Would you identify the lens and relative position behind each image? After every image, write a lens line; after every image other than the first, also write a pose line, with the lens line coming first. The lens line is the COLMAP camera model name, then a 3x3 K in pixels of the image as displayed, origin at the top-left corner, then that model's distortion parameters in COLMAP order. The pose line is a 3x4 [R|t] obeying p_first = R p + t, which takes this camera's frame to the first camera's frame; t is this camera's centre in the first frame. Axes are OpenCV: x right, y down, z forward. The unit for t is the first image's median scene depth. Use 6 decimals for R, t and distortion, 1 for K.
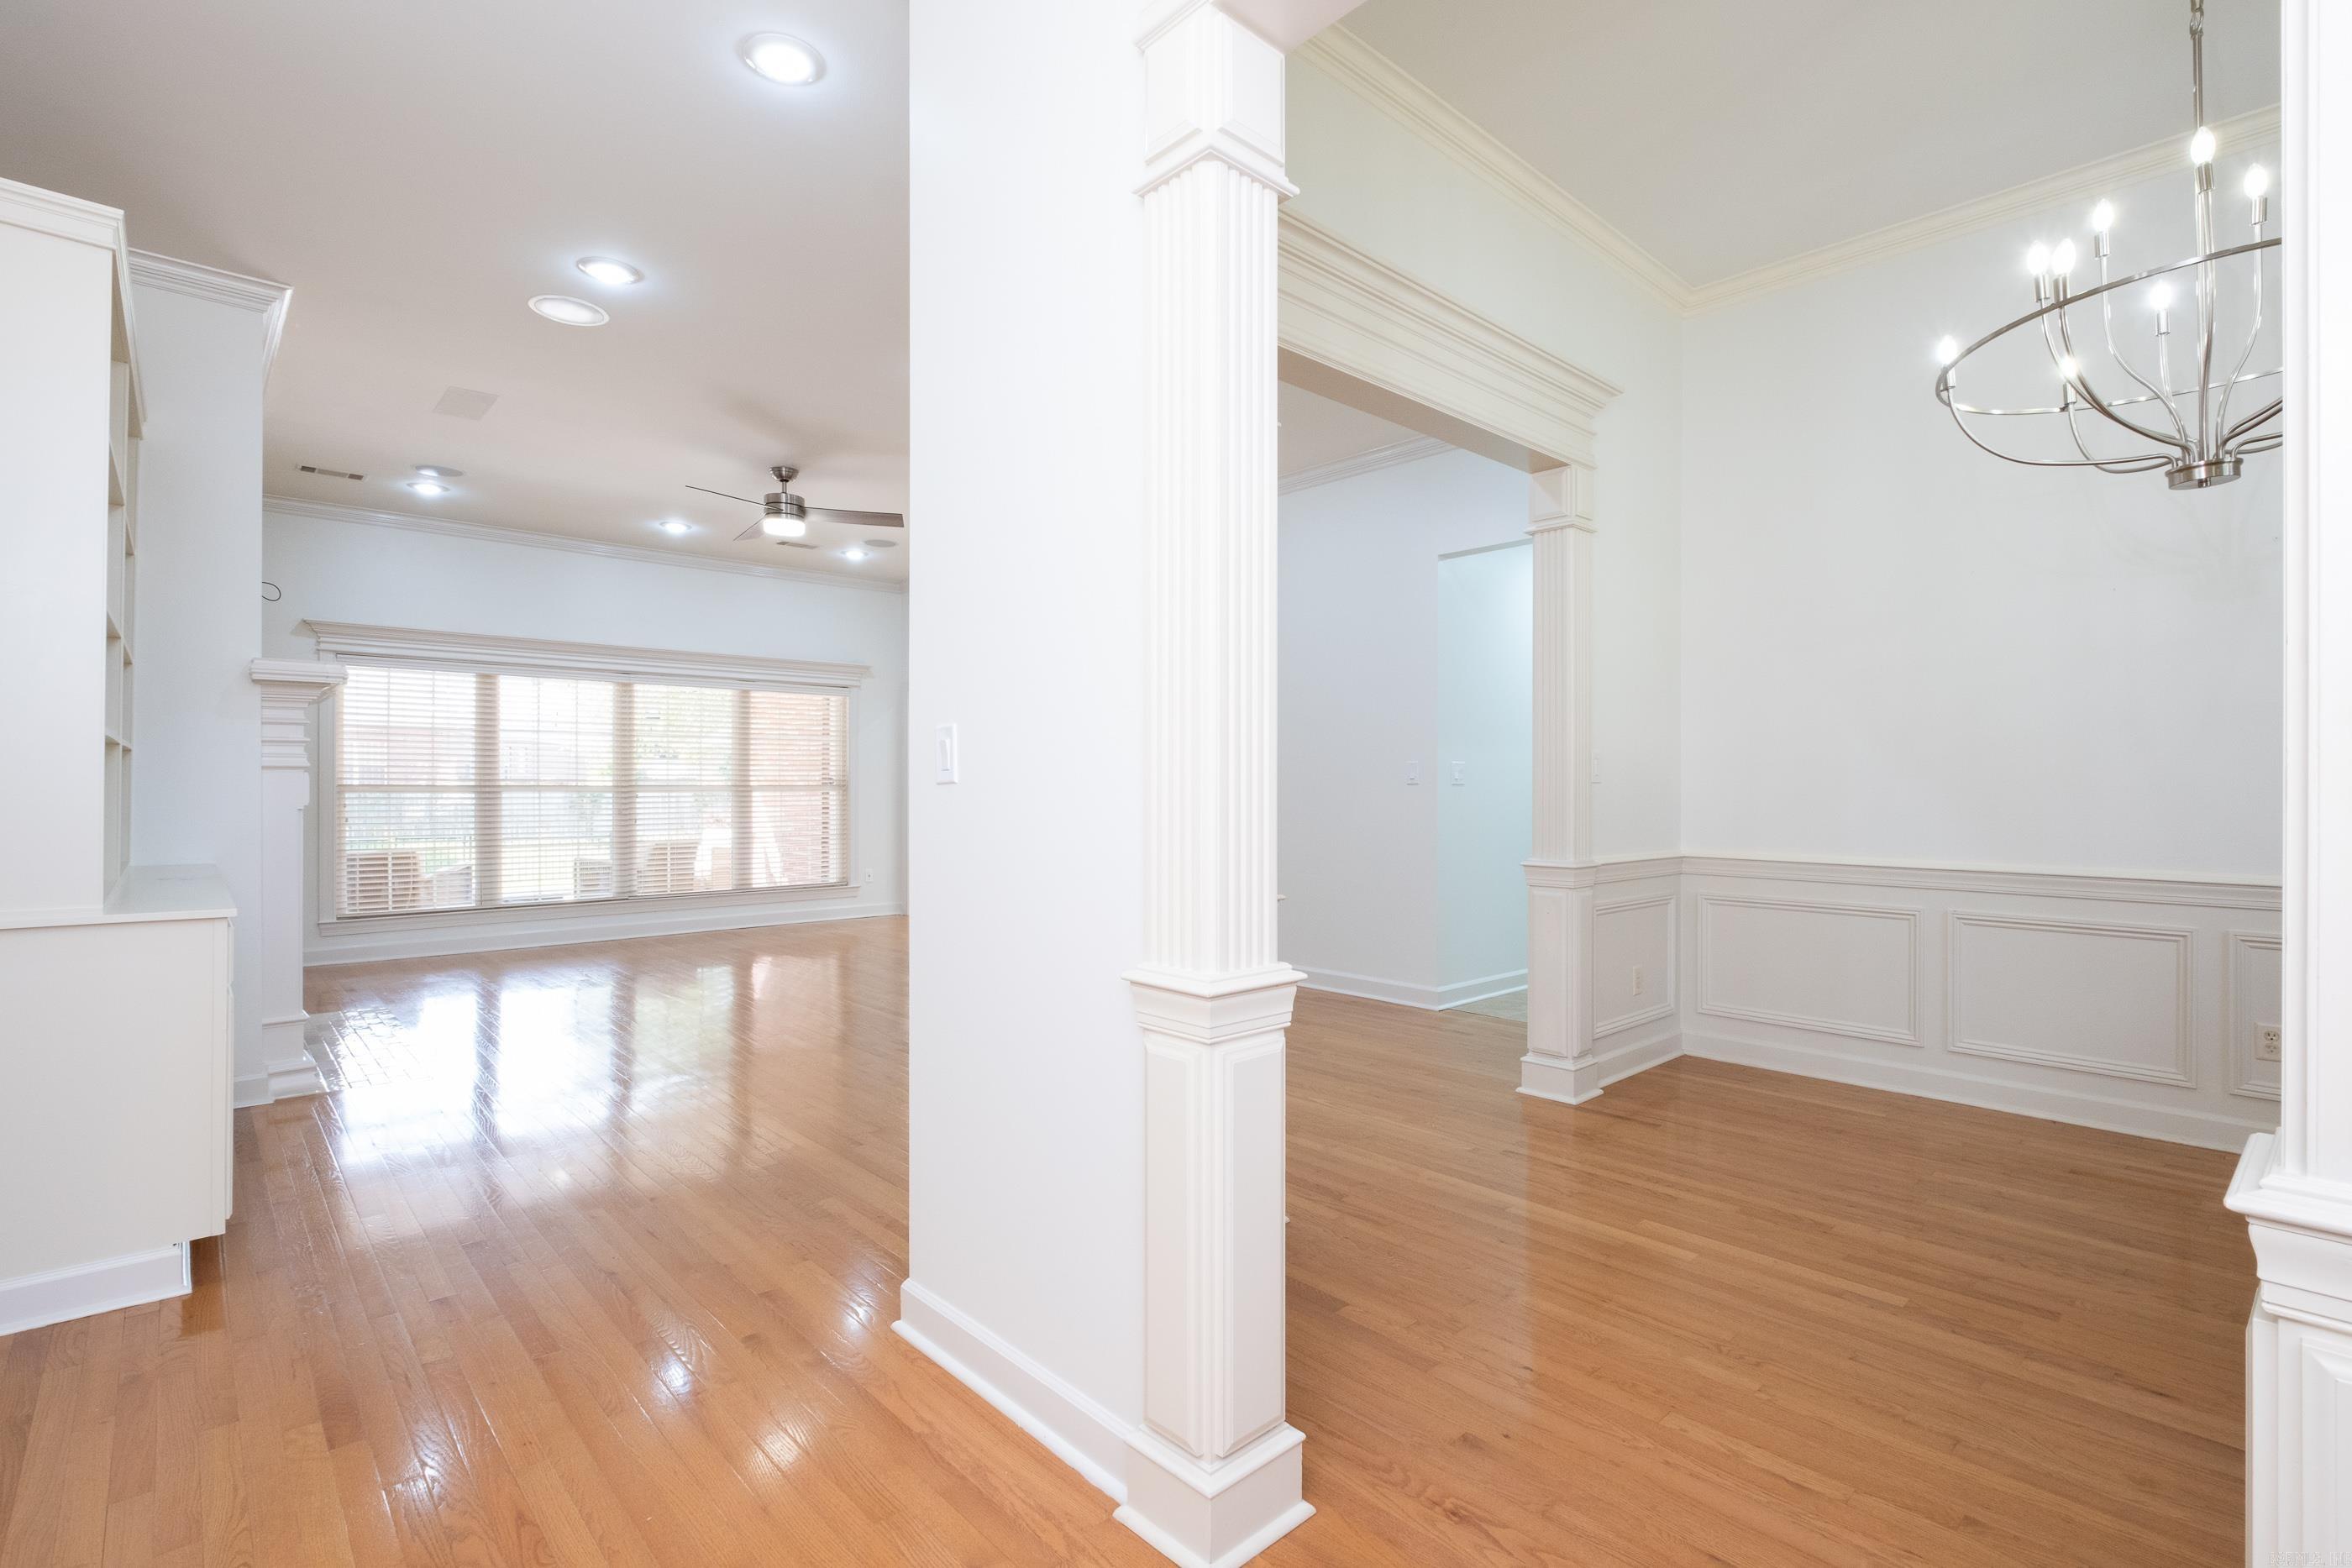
lens RADIAL K [[1093.8, 0, 1180.2], [0, 1093.8, 761.1], [0, 0, 1]] dist [-0.000794, -0.003375]
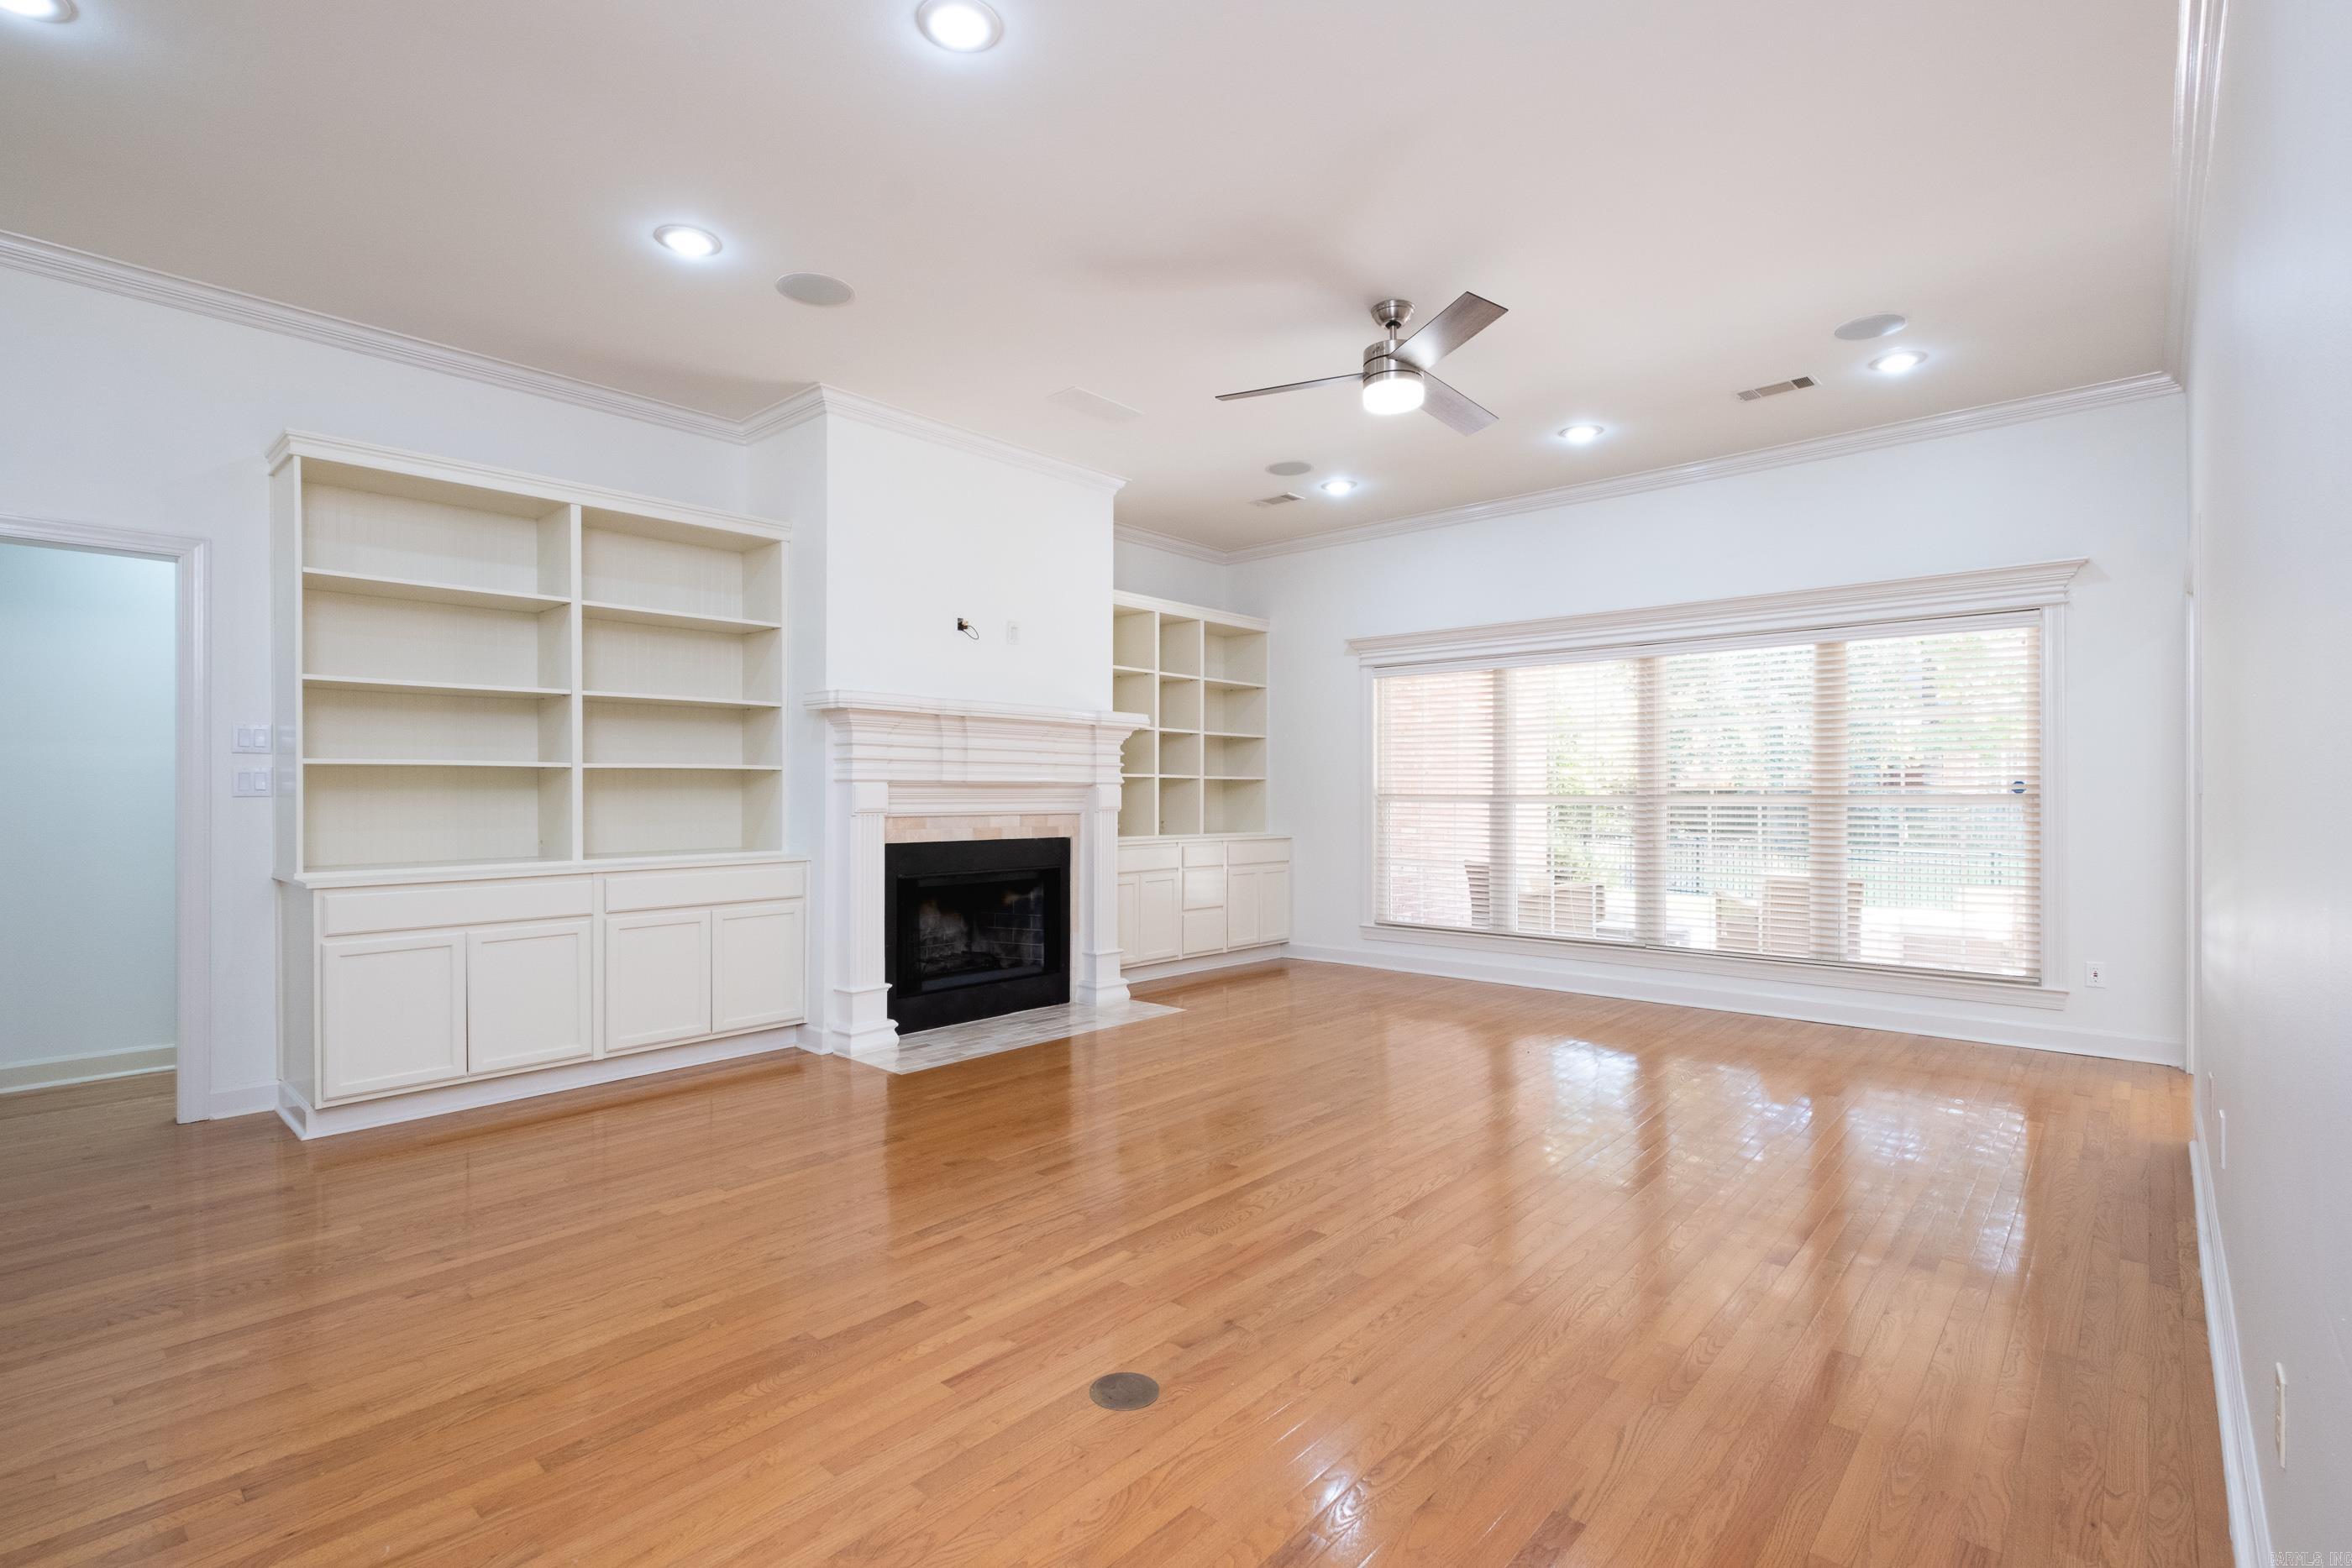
lens RADIAL K [[1093.8, 0, 1164.7], [0, 1093.8, 798.0], [0, 0, 1]] dist [-0.000794, -0.003375]
pose [[0.092782, 0.002642, -0.995683, 0.405970], [0.022866, 0.999727, 0.004784, 0.026278], [0.995424, -0.023211, 0.092696, 1.229221]]
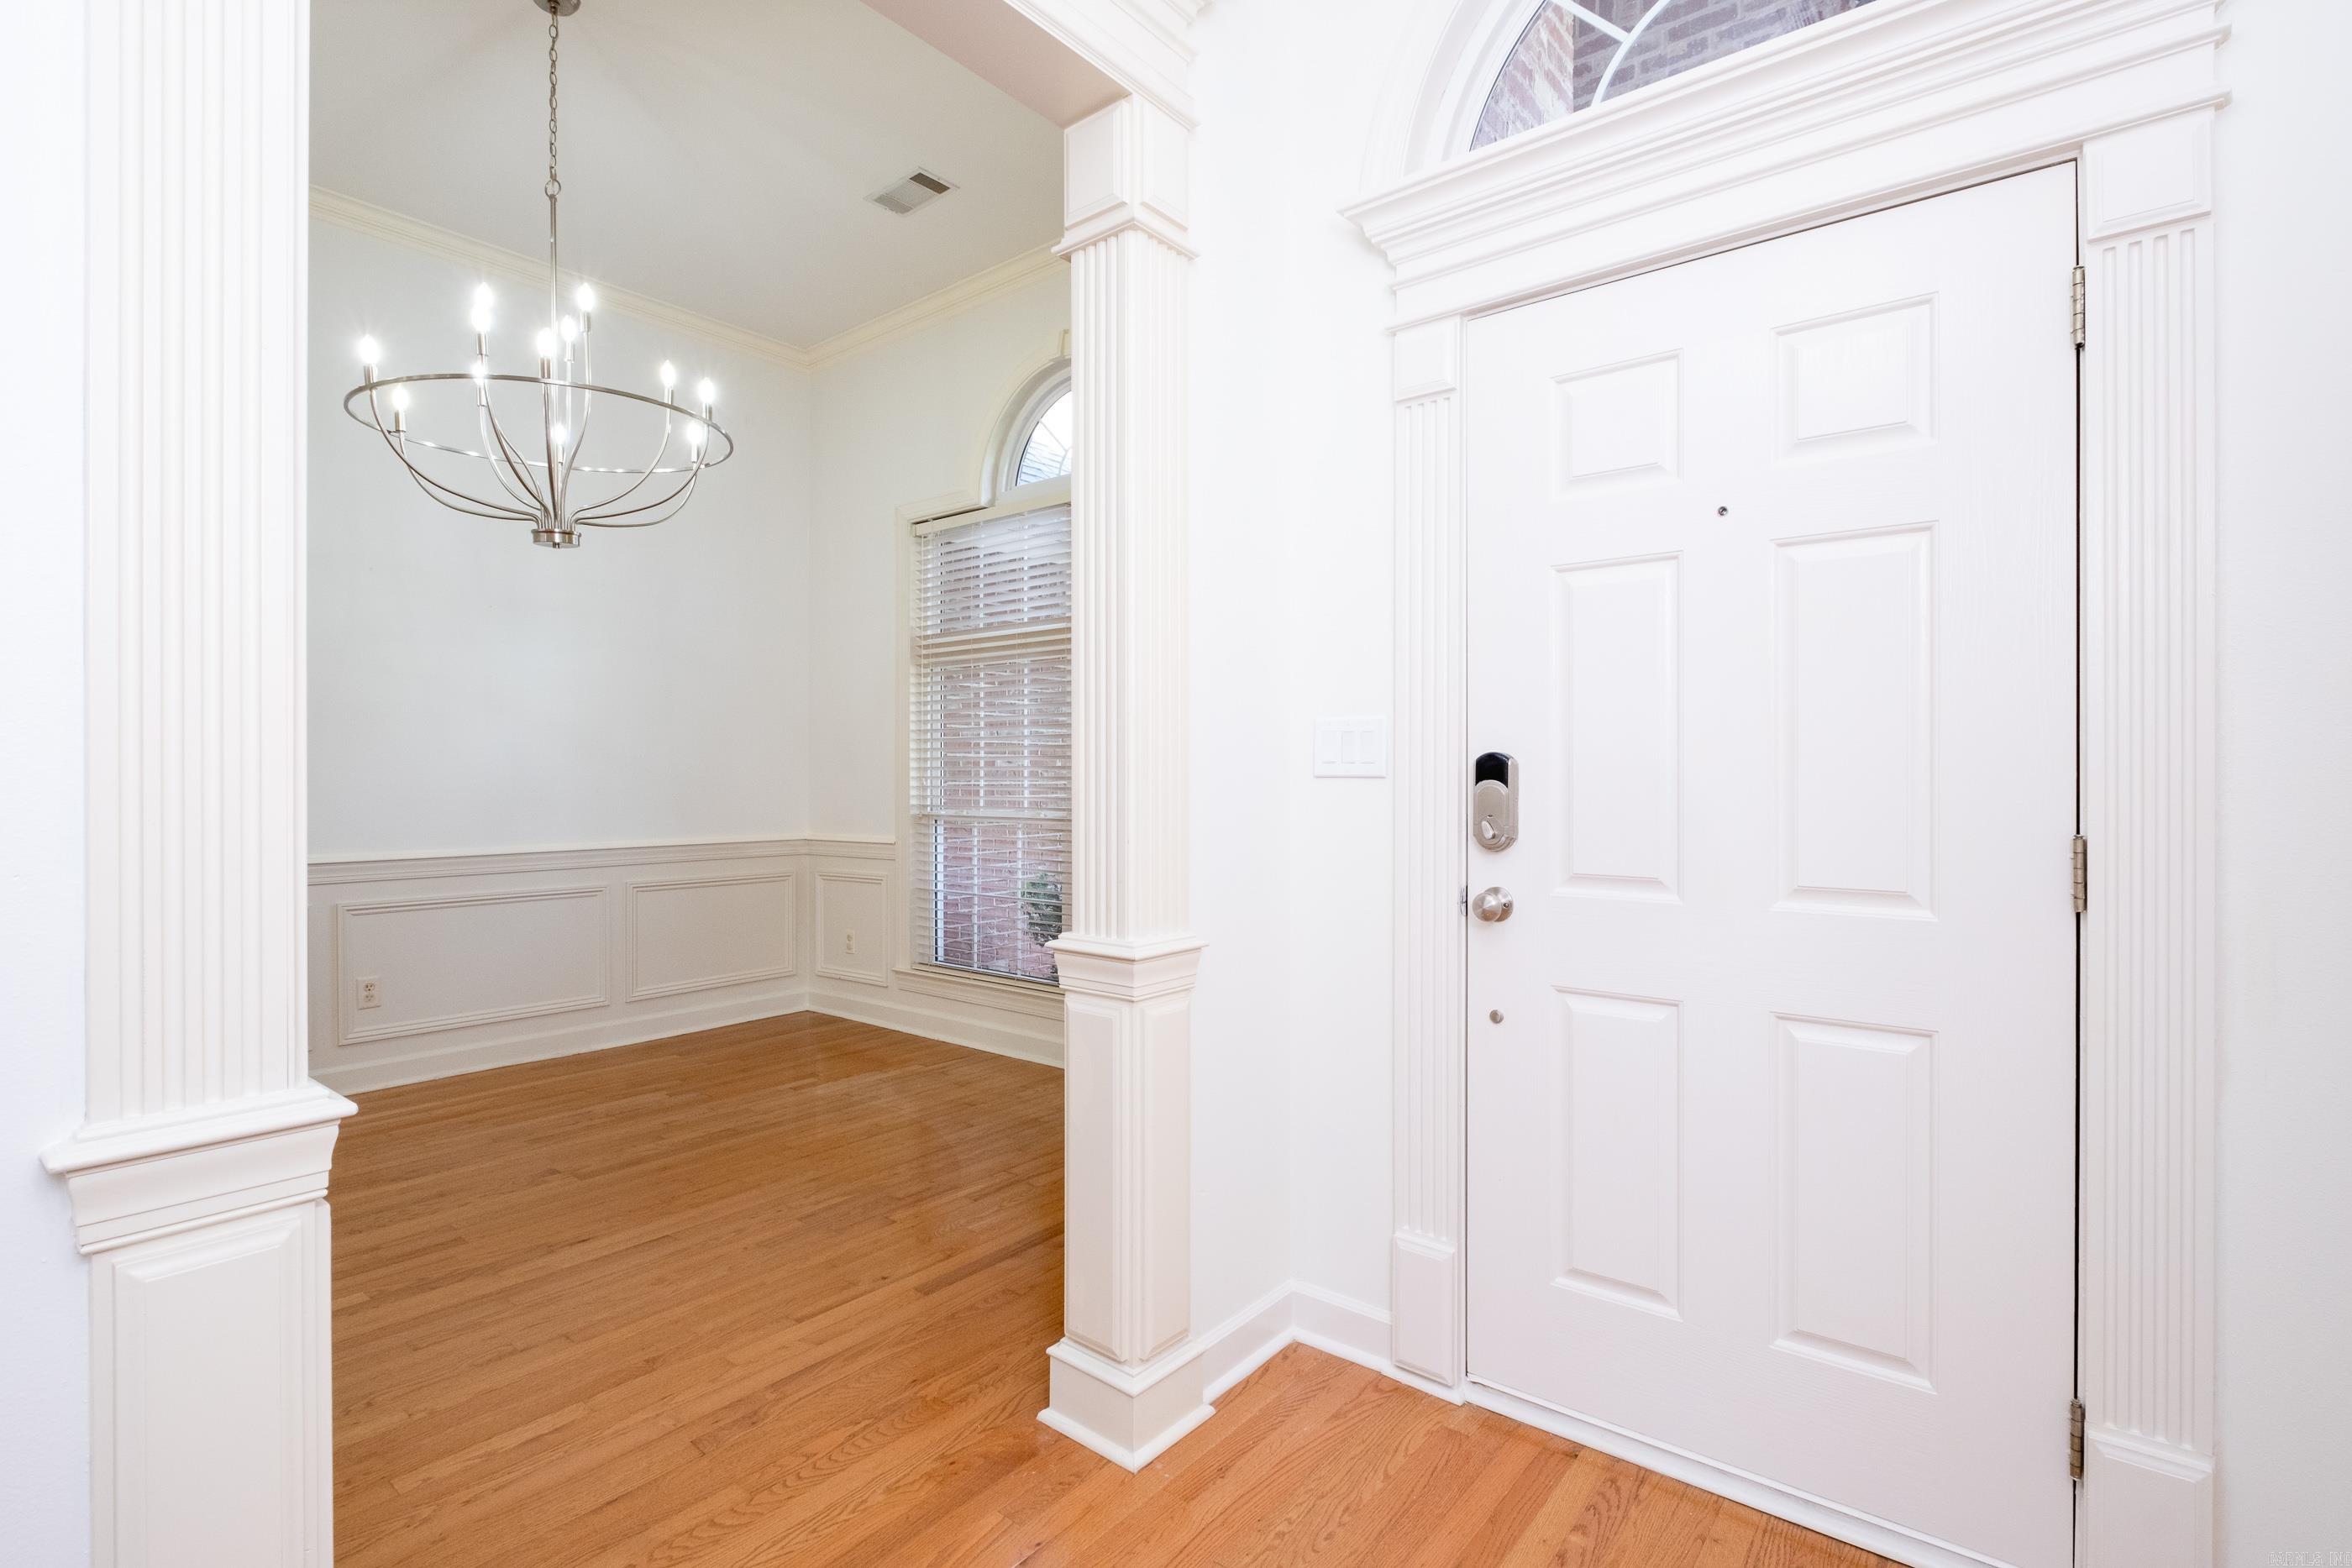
lens RADIAL K [[1093.8, 0, 1196.9], [0, 1093.8, 777.3], [0, 0, 1]] dist [-0.000794, -0.003375]
pose [[-0.156440, -0.004987, 0.987675, -0.262515], [-0.020672, 0.999785, 0.001774, 0.001983], [-0.987471, -0.020140, -0.156510, 0.246493]]
